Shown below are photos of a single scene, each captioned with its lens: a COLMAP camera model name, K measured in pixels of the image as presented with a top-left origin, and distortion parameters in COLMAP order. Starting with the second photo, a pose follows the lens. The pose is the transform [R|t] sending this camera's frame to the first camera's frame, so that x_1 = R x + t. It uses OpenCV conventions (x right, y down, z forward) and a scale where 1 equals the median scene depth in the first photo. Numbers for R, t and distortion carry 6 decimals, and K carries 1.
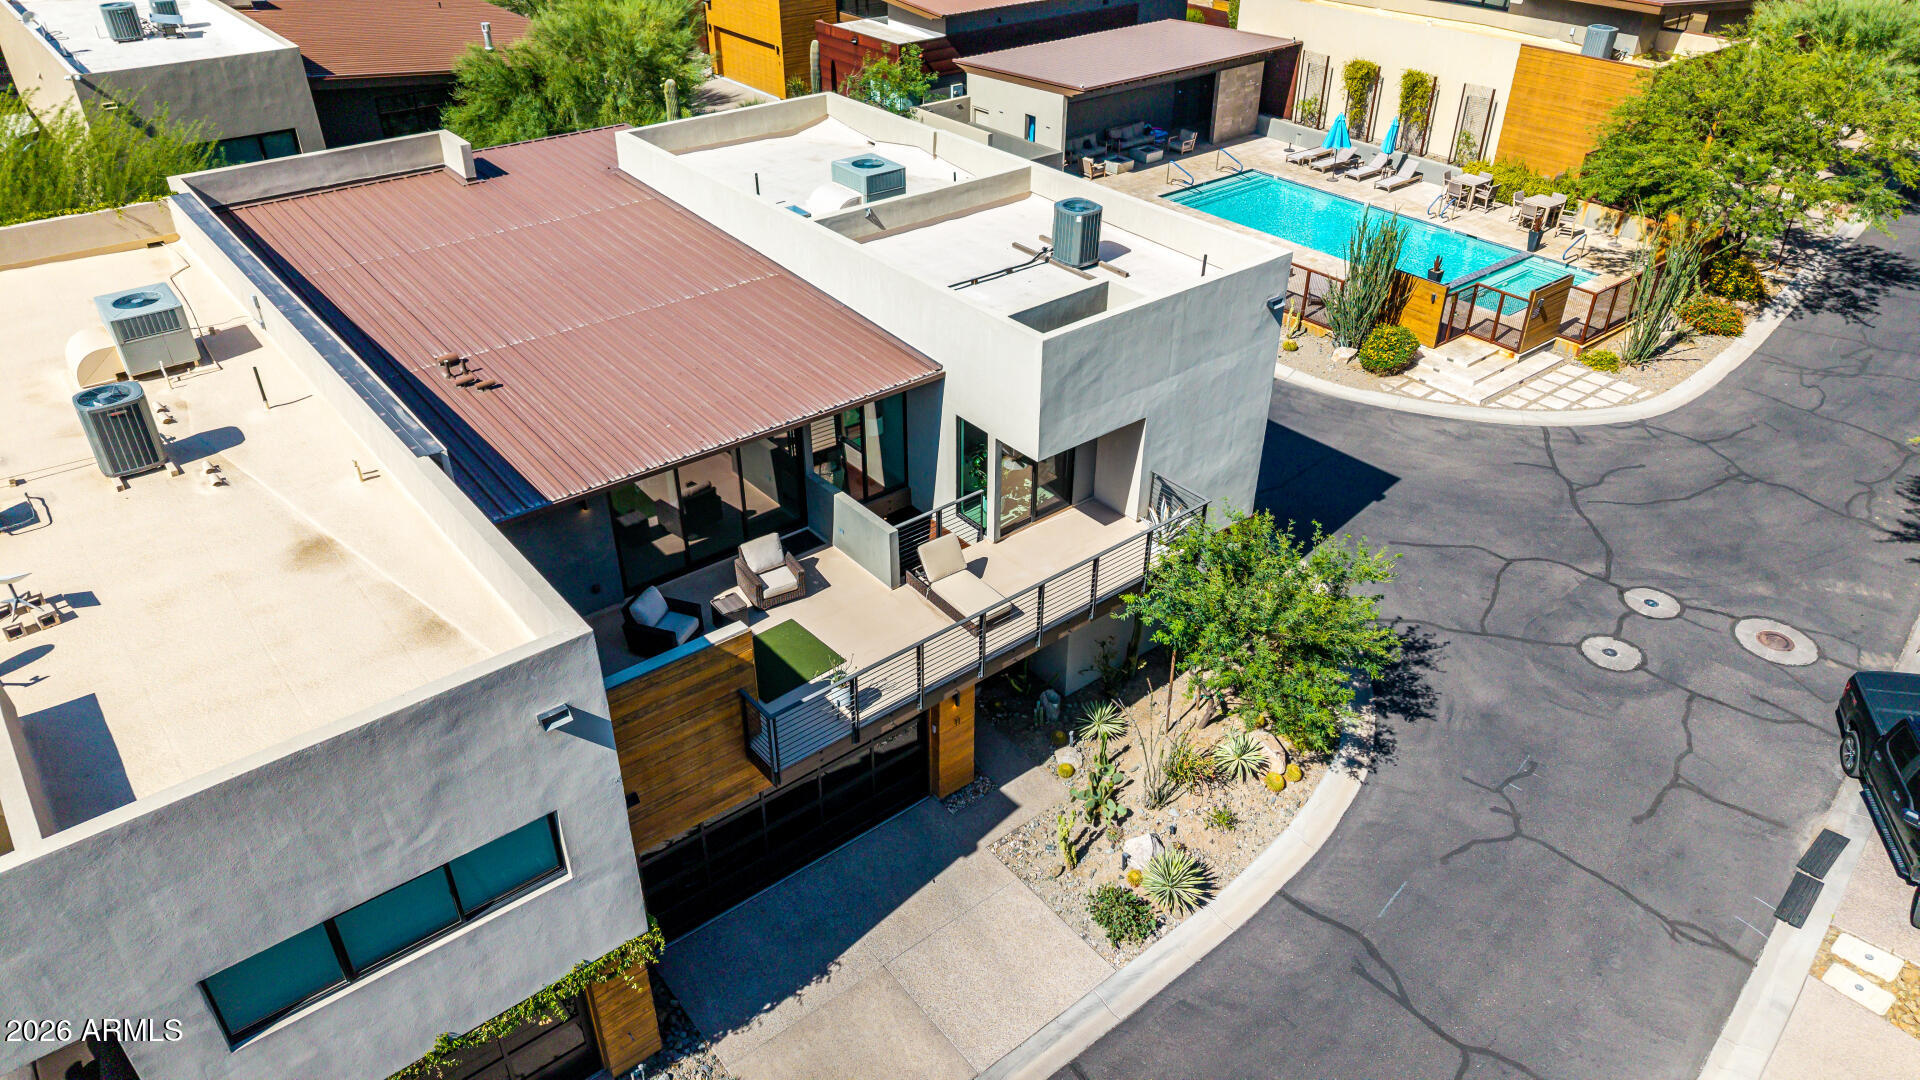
lens RADIAL K [[1292.1, 0, 960.0], [0, 1292.1, 540.0], [0, 0, 1]] dist [0.029915, -0.027313]
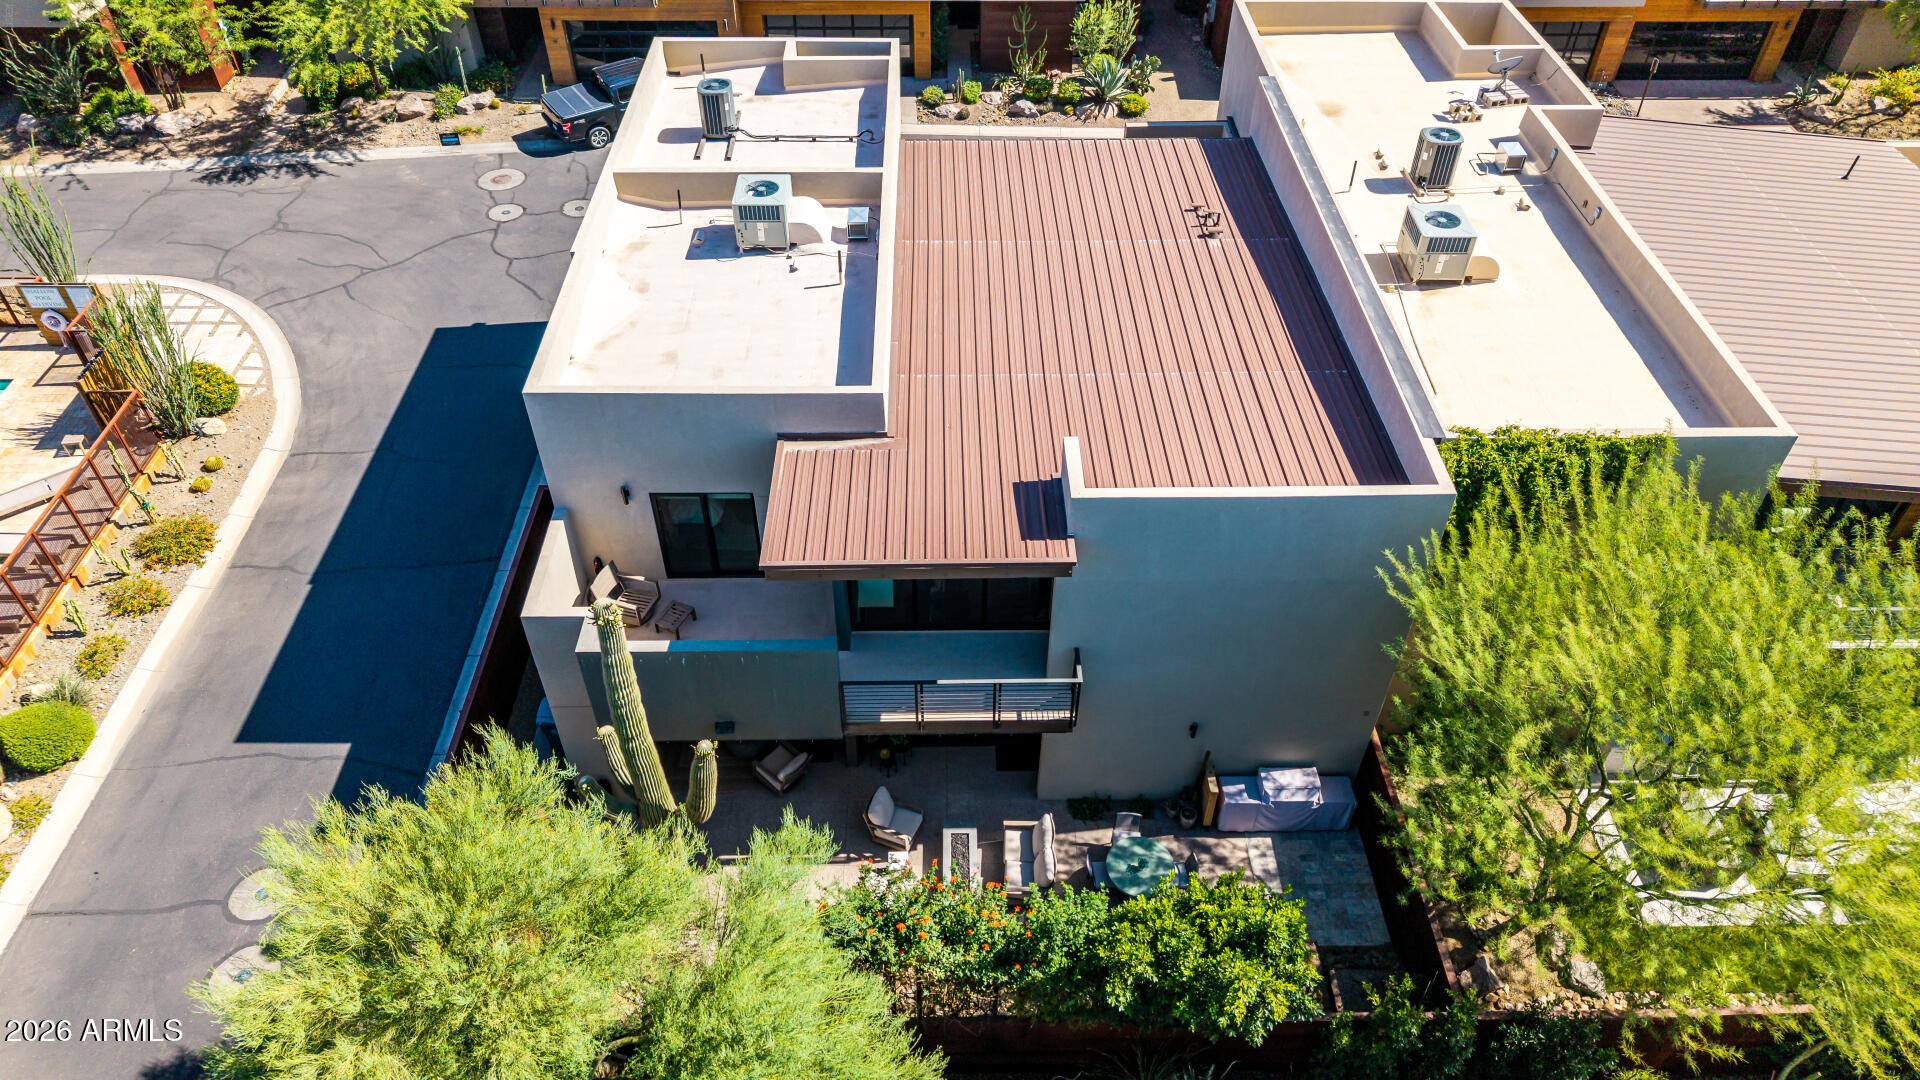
lens RADIAL K [[1292.1, 0, 960.0], [0, 1292.1, 540.0], [0, 0, 1]] dist [0.029915, -0.027313]
pose [[-0.787736, -0.425196, 0.445736, -0.831590], [0.328304, 0.322479, 0.887820, -1.156188], [-0.521238, 0.845704, -0.114435, 1.428993]]
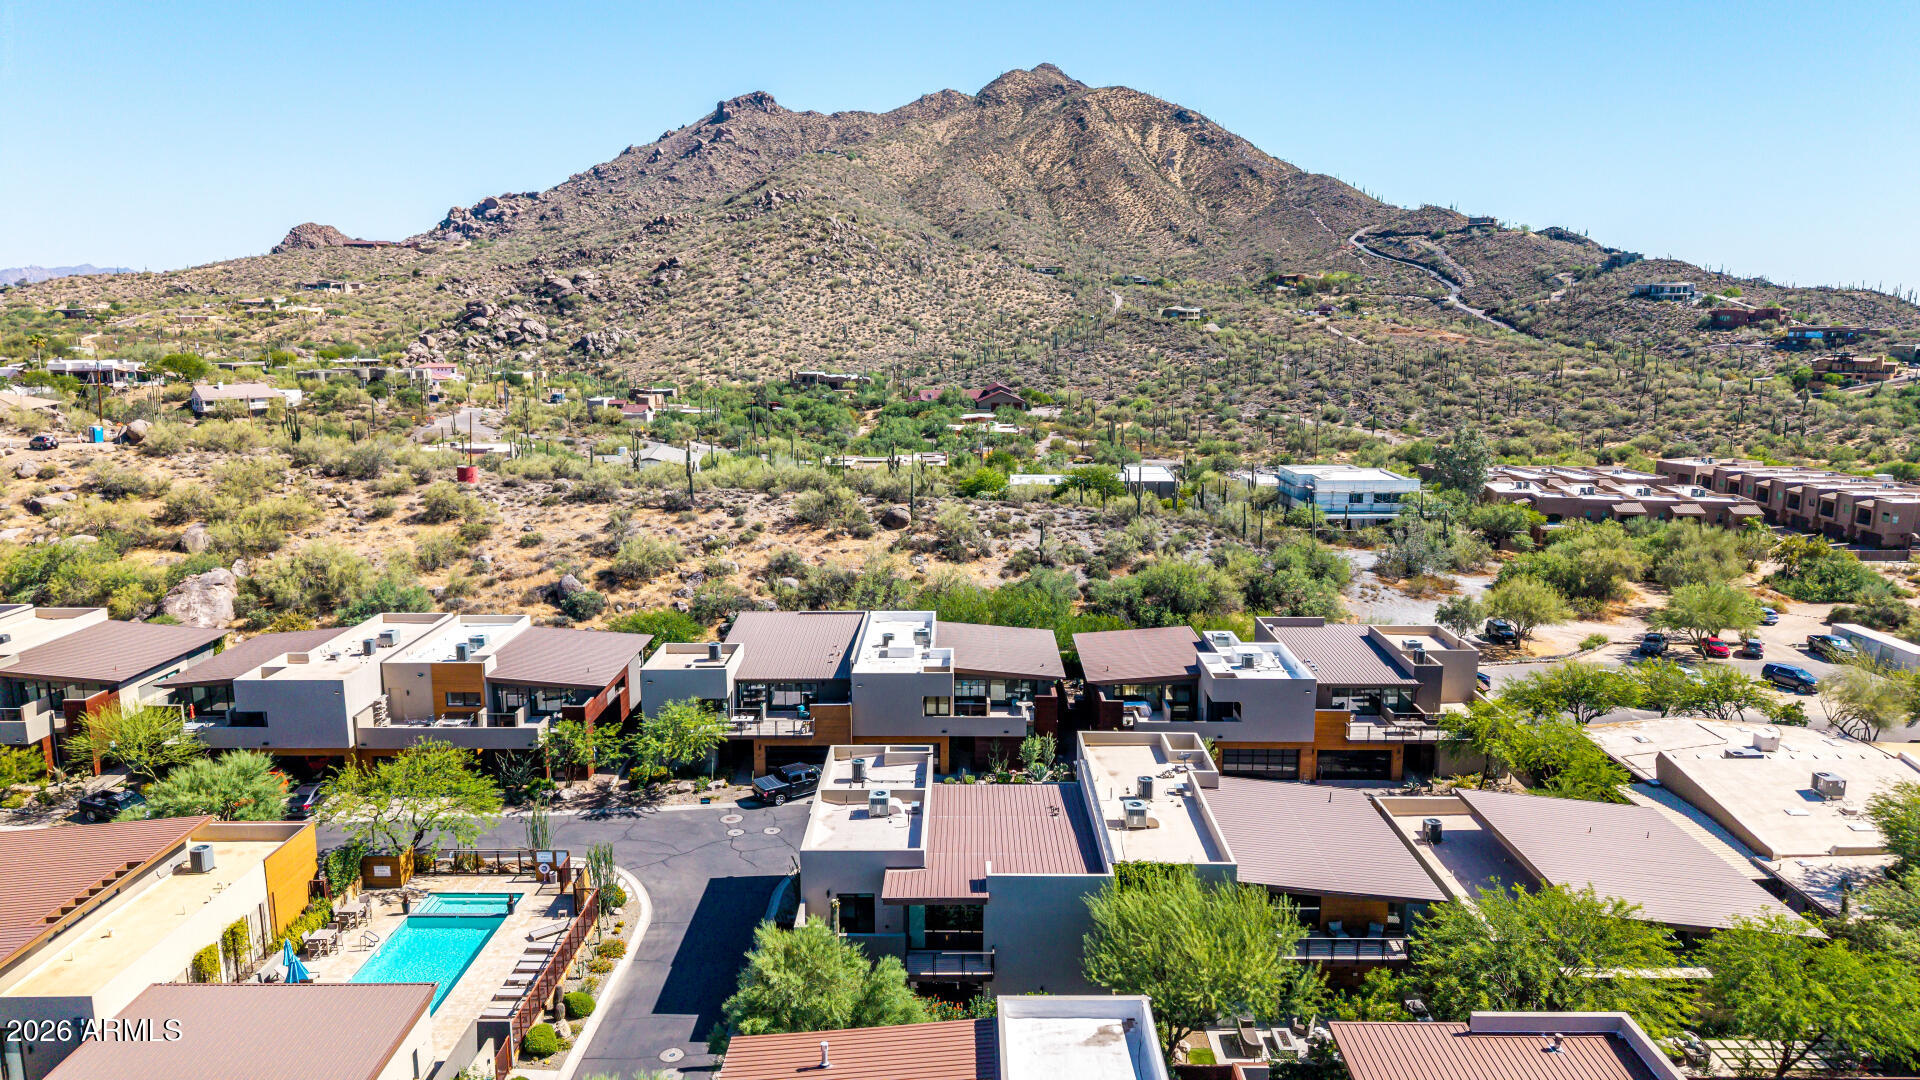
lens RADIAL K [[1292.1, 0, 960.0], [0, 1292.1, 540.0], [0, 0, 1]] dist [0.029915, -0.027313]
pose [[-0.773586, -0.118377, 0.622536, -1.953595], [0.343053, 0.747761, 0.568479, -2.336280], [-0.532803, 0.653330, -0.537848, 2.226993]]
